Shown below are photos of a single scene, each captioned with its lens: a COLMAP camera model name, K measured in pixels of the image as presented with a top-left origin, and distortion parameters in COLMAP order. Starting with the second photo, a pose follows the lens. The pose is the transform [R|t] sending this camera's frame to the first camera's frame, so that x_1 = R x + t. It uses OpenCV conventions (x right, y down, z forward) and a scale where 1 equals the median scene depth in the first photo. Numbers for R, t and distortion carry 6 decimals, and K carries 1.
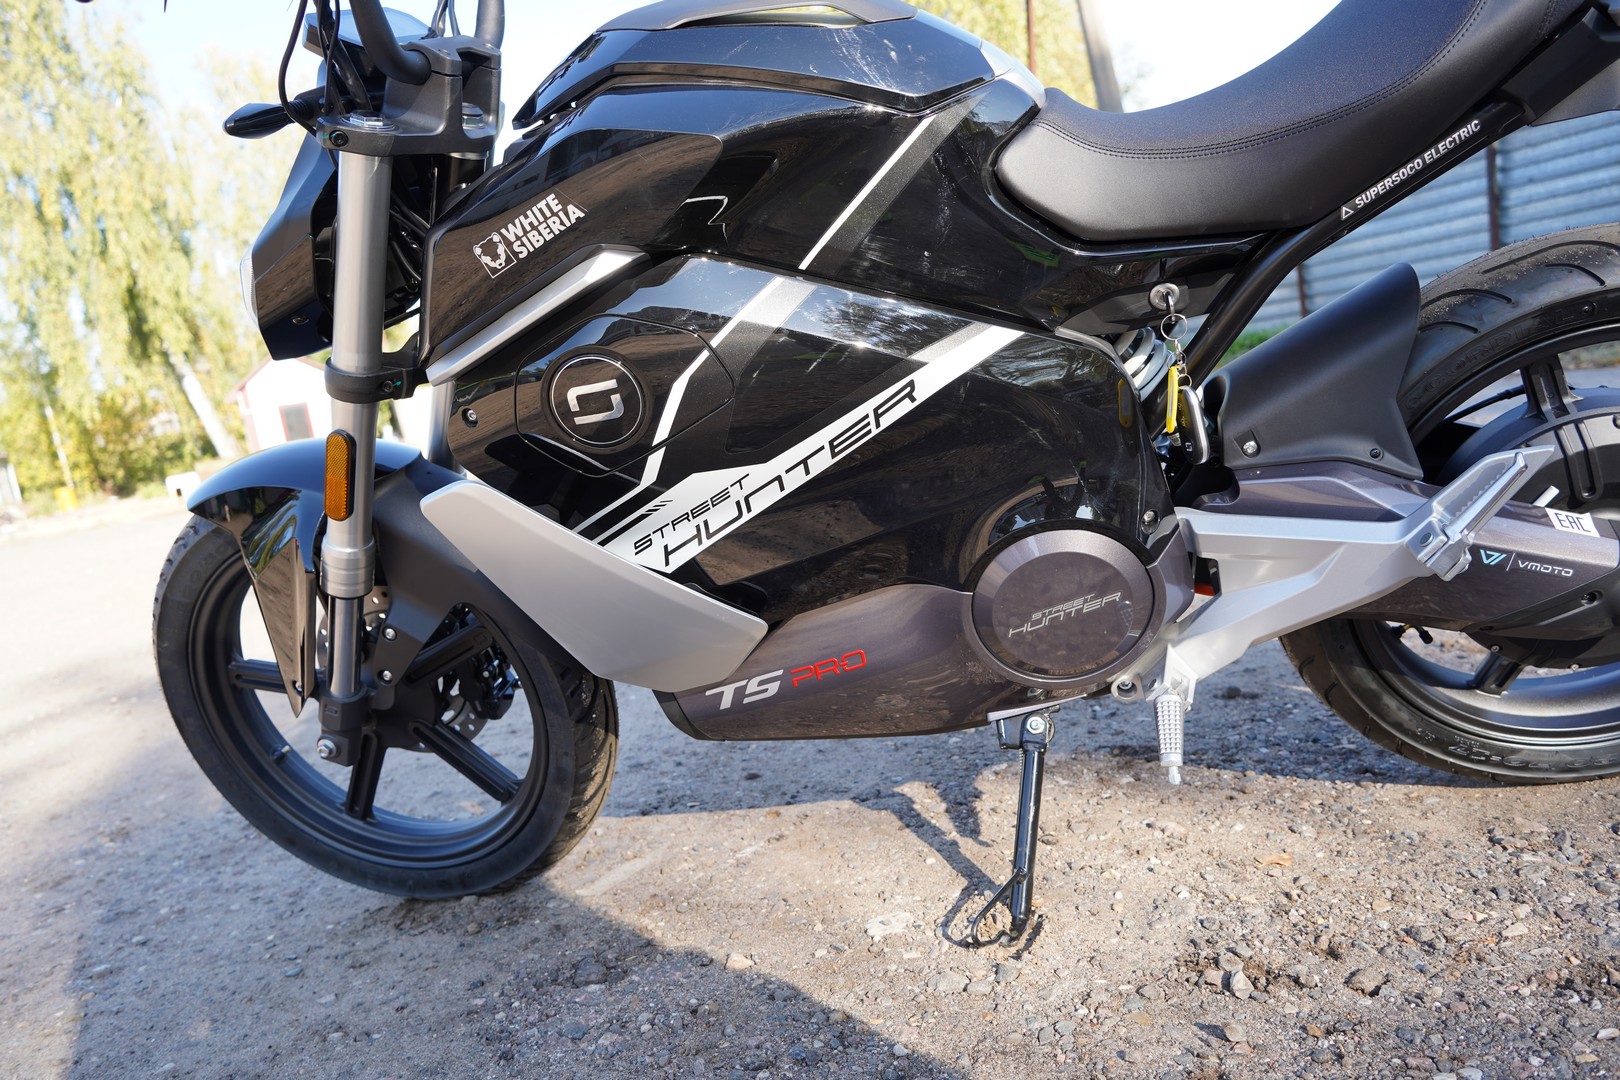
lens RADIAL K [[1275.2, 0, 813.0], [0, 1275.2, 541.7], [0, 0, 1]] dist [-0.026346, 0.033484]
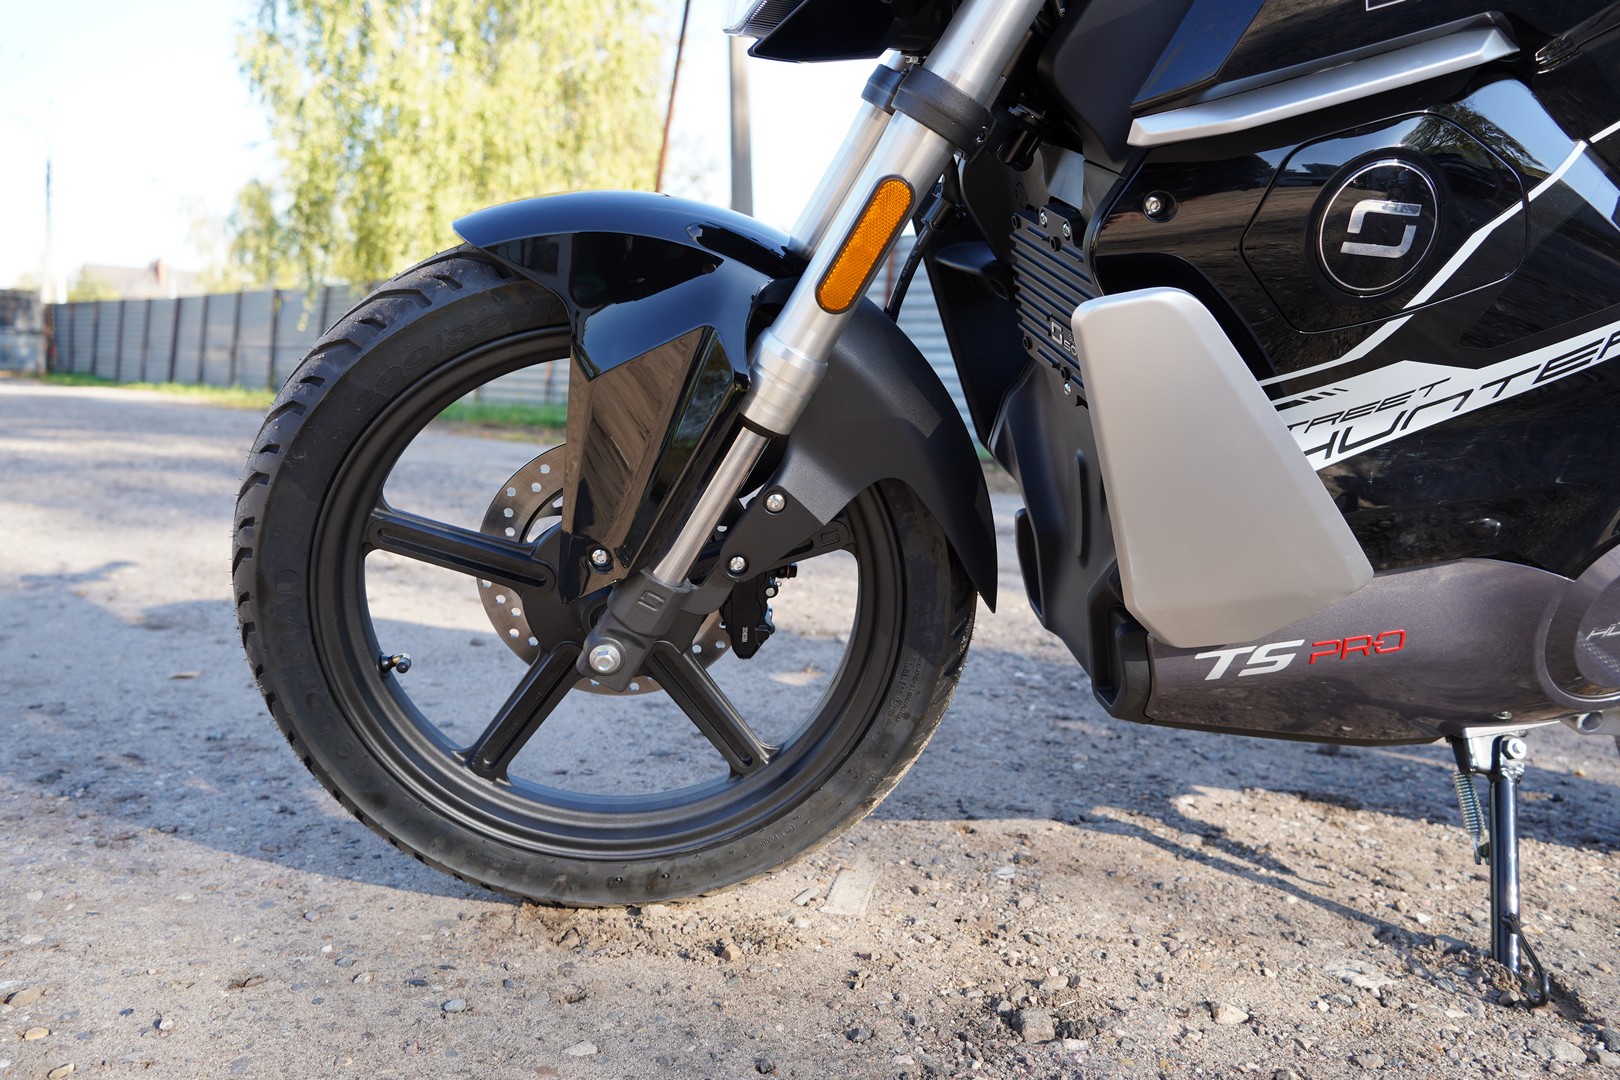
lens RADIAL K [[1275.2, 0, 810.4], [0, 1275.2, 542.7], [0, 0, 1]] dist [-0.026346, 0.033484]
pose [[0.900383, 0.183512, 0.394506, -0.659963], [-0.164673, 0.982982, -0.081417, 0.165678], [-0.402733, 0.008342, 0.915280, 0.428726]]
